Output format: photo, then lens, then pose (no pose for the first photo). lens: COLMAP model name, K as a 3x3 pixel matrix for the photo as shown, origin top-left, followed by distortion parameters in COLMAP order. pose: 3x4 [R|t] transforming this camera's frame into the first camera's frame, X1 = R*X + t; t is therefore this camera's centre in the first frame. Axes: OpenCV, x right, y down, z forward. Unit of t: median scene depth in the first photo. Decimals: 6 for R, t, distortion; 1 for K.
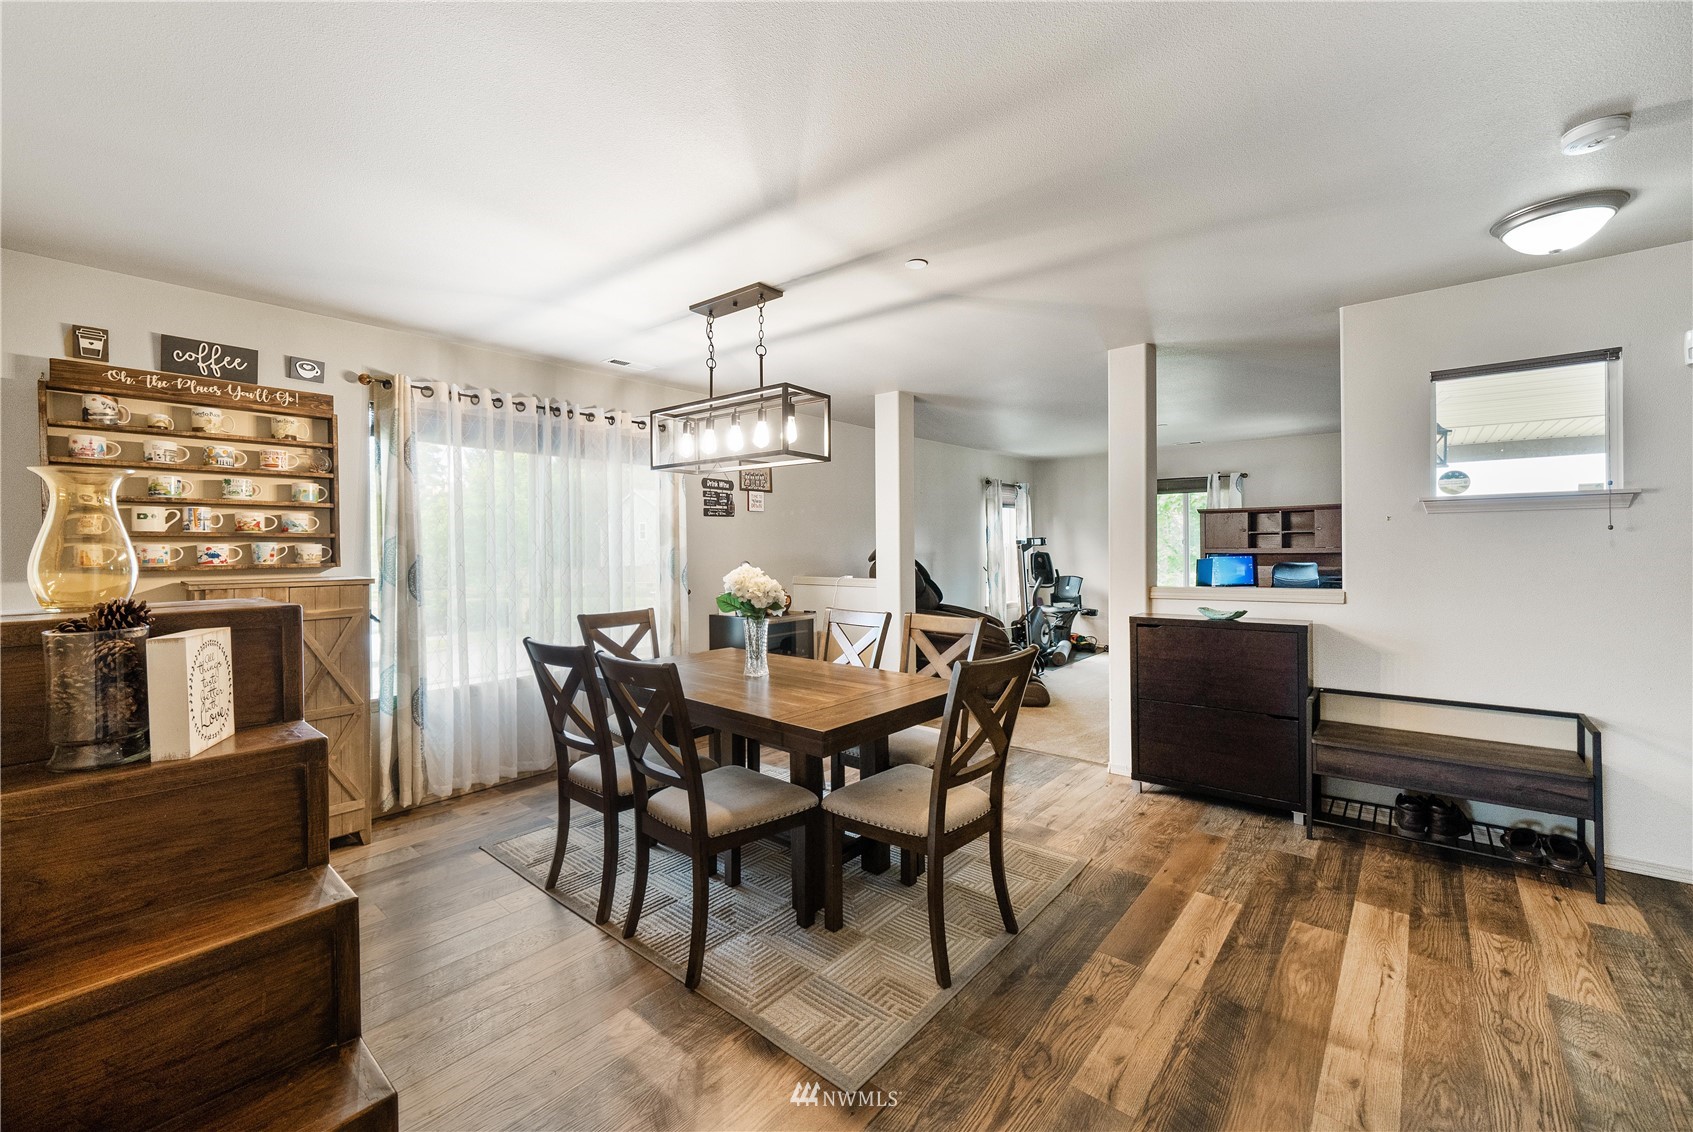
lens RADIAL K [[650.3, 0, 849.0], [0, 650.3, 550.0], [0, 0, 1]] dist [-0.002289, -0.000580]
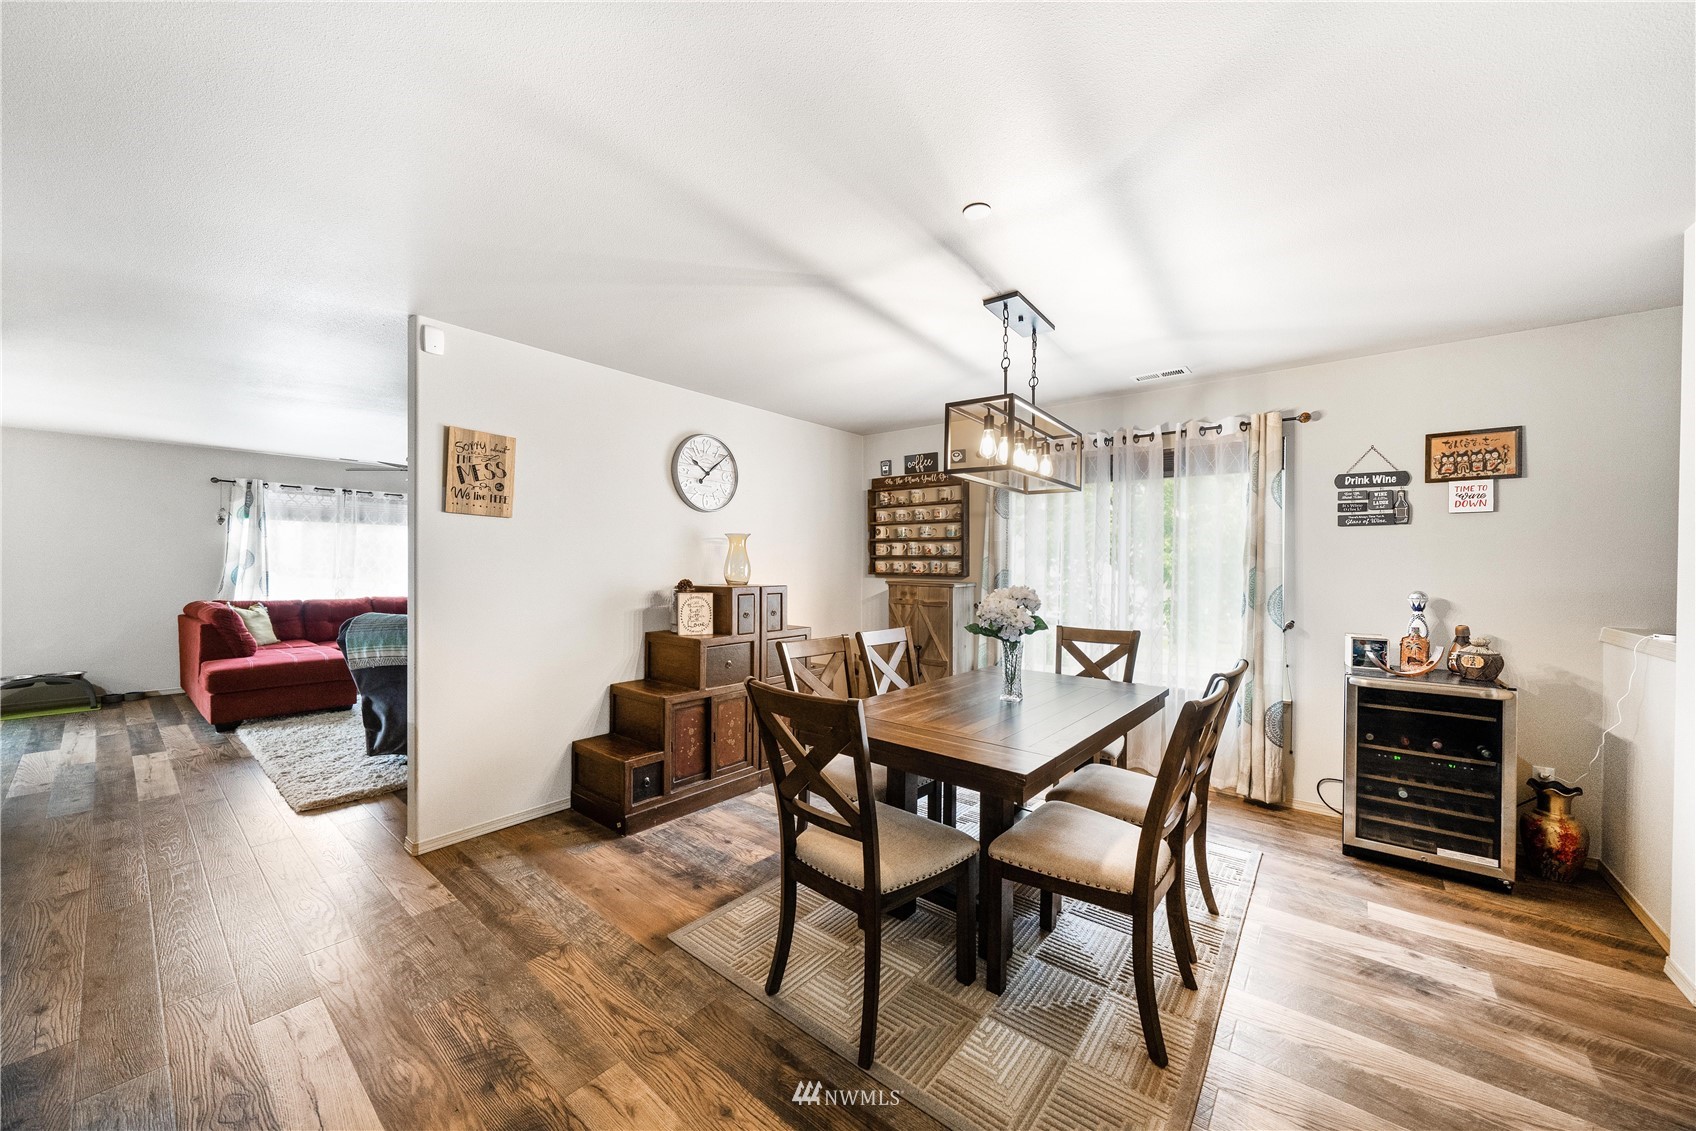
lens RADIAL K [[594.5, 0, 847.6], [0, 594.5, 564.1], [0, 0, 1]] dist [-0.005344, 0.000150]
pose [[0.045823, 0.008033, -0.998917, 0.735709], [-0.014882, 0.999862, 0.007358, -0.011276], [0.998839, 0.014528, 0.045936, 0.724015]]
